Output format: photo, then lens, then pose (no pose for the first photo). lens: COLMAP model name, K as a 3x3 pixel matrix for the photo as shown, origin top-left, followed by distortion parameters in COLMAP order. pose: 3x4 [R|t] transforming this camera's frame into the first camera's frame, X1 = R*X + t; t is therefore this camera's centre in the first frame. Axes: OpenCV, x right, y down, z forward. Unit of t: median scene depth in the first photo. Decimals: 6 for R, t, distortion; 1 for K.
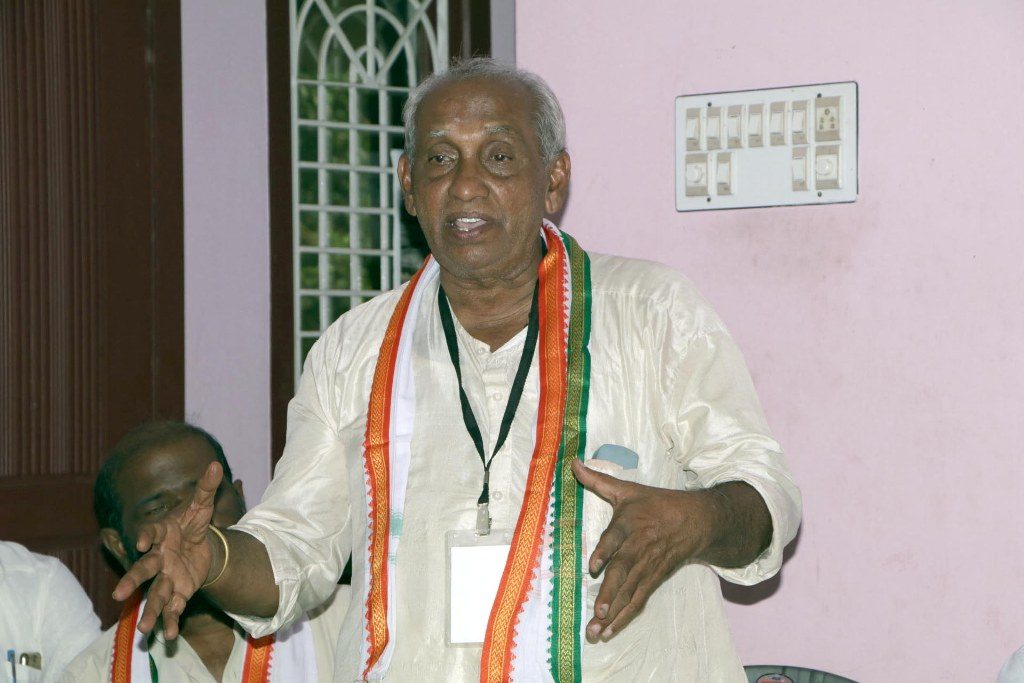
lens RADIAL K [[3594.0, 0, 518.5], [0, 3594.0, 341.2], [0, 0, 1]] dist [0.646047, 0.000000]
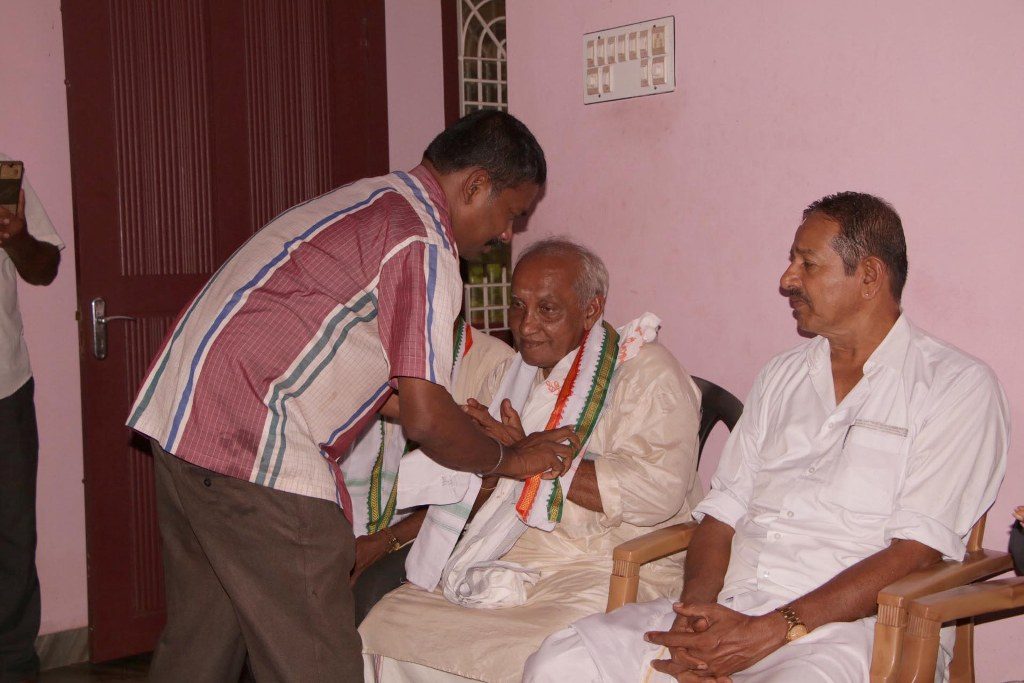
lens RADIAL K [[1455.7, 0, 524.2], [0, 1455.7, 381.7], [0, 0, 1]] dist [0.014617, 0.000000]
pose [[0.980487, 0.000778, -0.196582, 0.151709], [0.020540, 0.994113, 0.106381, 0.019406], [0.195508, -0.108343, 0.974699, 0.329404]]
